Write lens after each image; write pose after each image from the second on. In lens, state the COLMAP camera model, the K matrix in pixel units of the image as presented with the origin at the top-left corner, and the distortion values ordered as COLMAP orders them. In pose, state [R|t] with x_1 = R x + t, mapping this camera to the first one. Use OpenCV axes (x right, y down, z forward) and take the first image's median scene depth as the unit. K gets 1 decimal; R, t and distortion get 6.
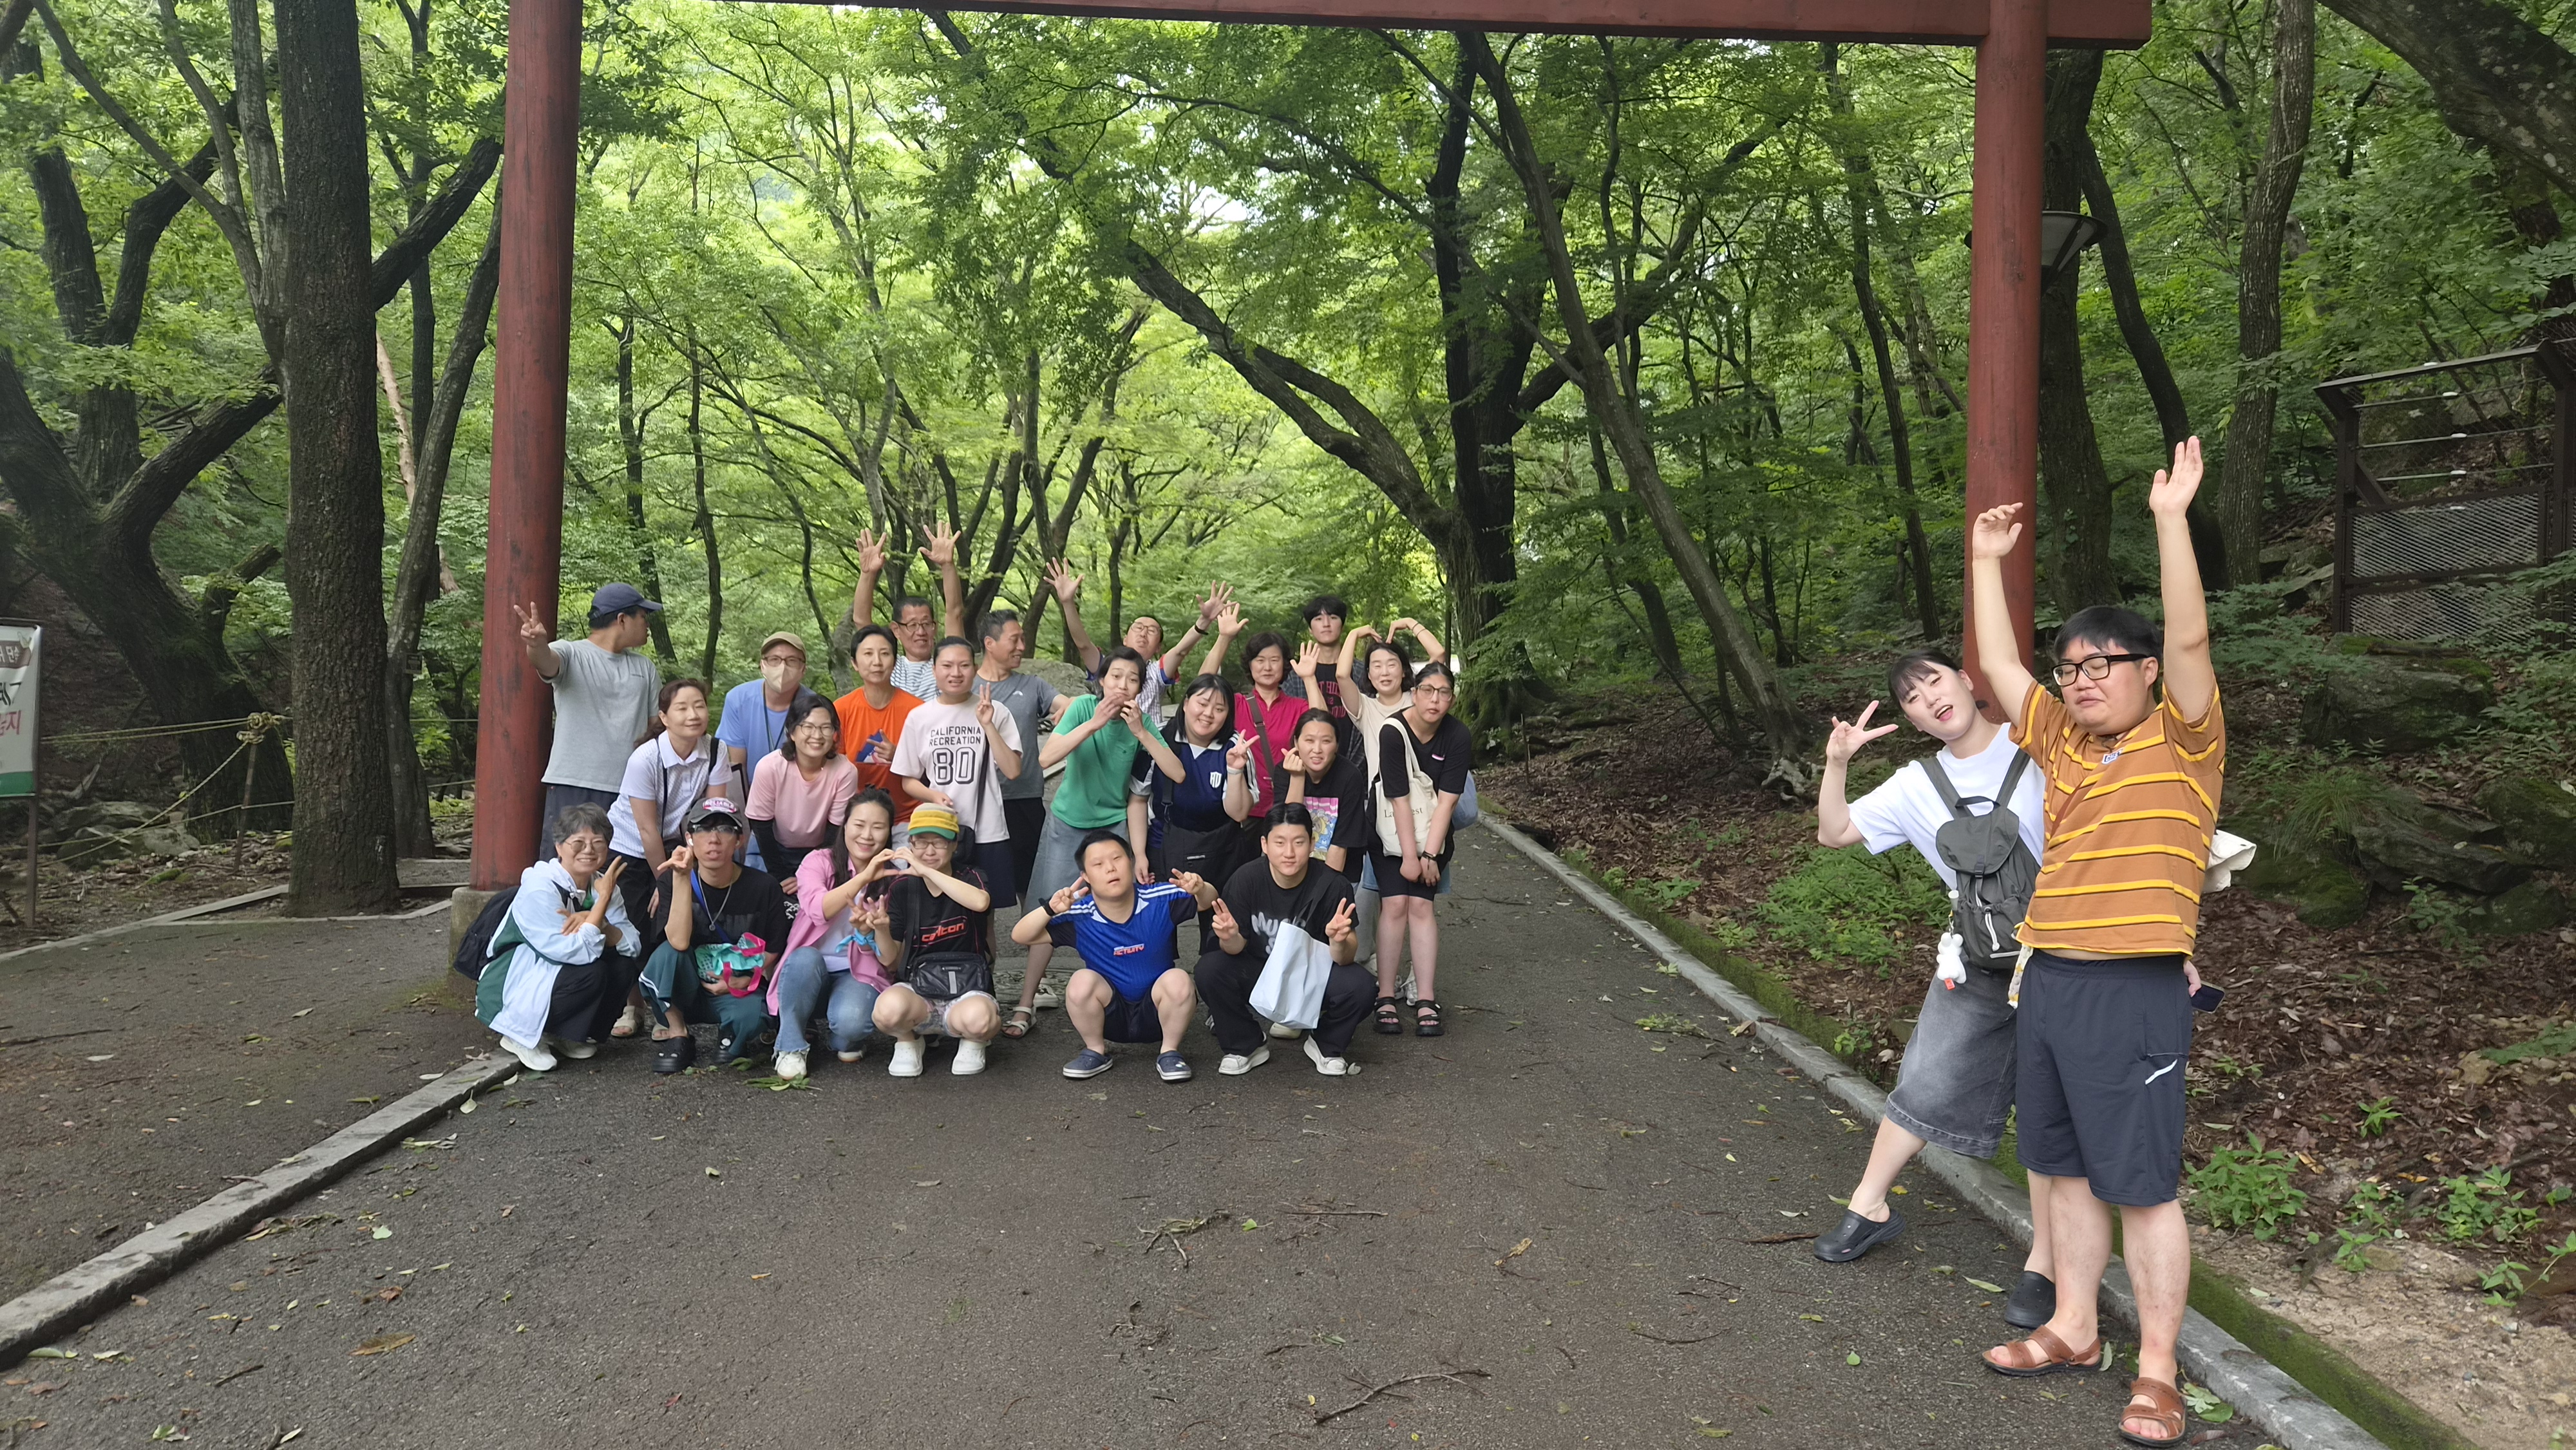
lens RADIAL K [[1607.6, 0, 1288.0], [0, 1607.6, 725.0], [0, 0, 1]] dist [0.076091, -0.032481]
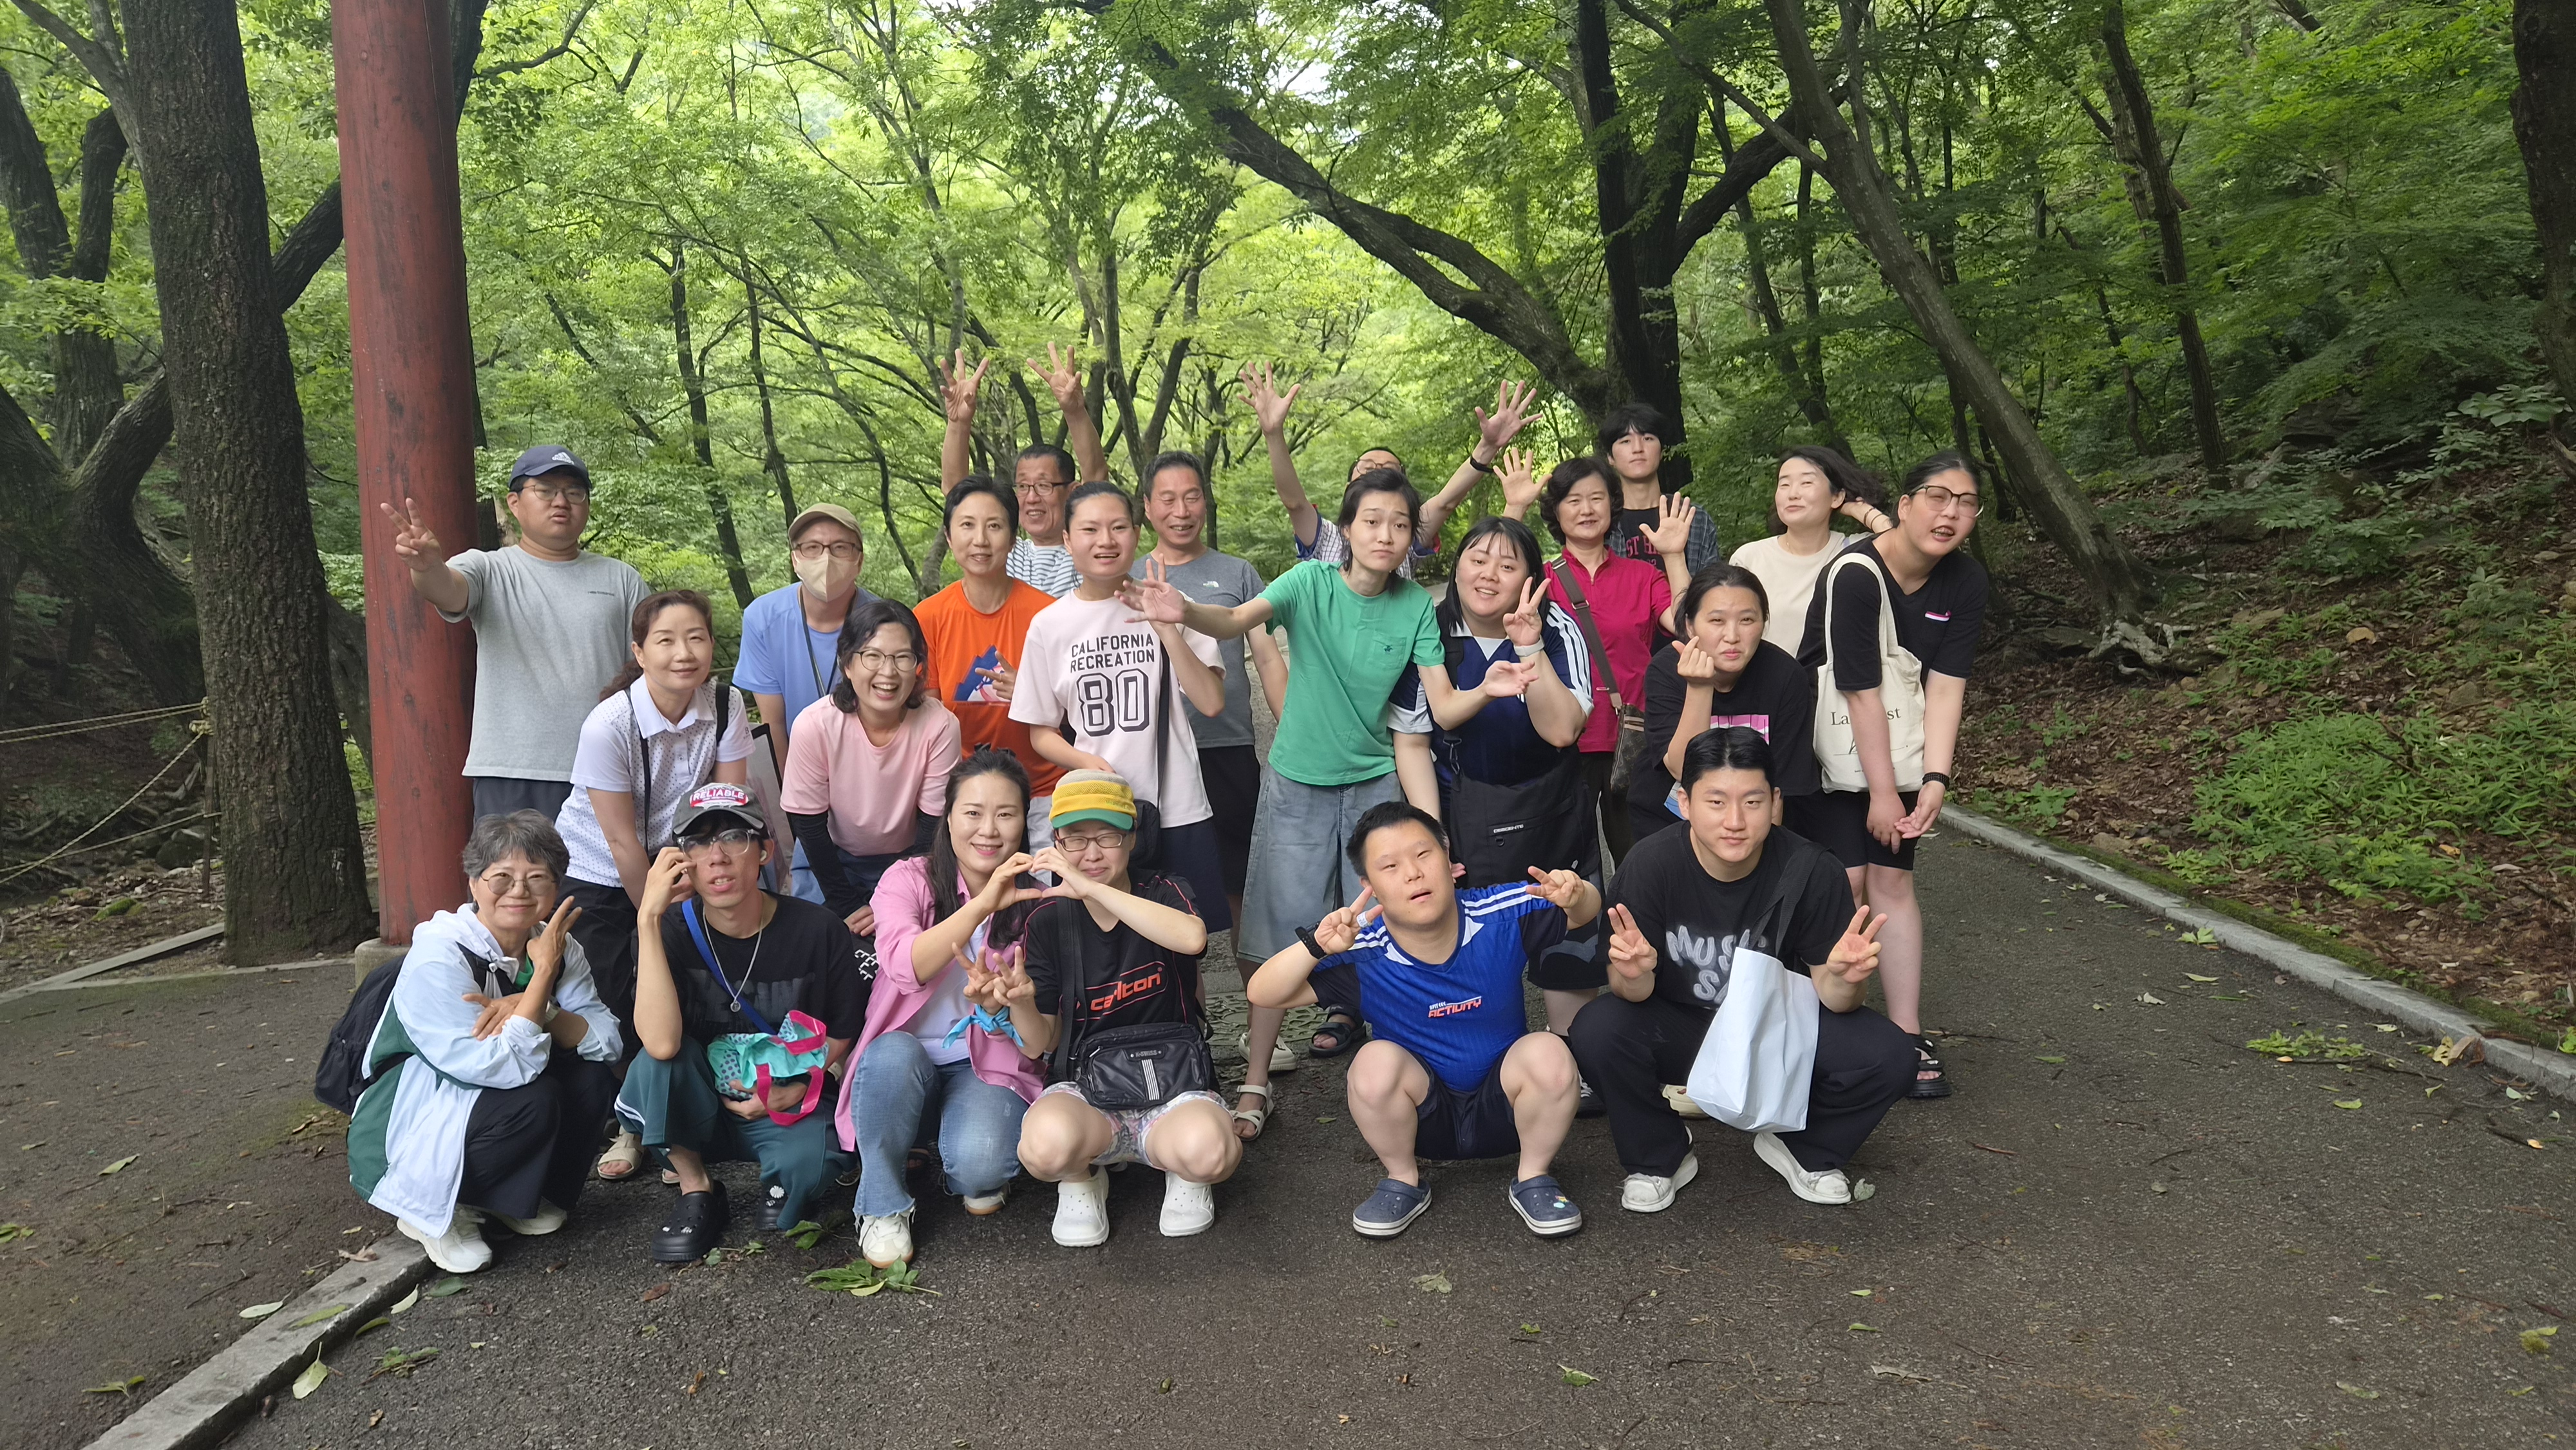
lens RADIAL K [[1607.6, 0, 1288.0], [0, 1607.6, 725.0], [0, 0, 1]] dist [0.076091, -0.032481]
pose [[0.995910, -0.068487, -0.058929, -0.108713], [0.071326, 0.996321, 0.047500, 0.010034], [0.055459, -0.051509, 0.997131, 0.409760]]
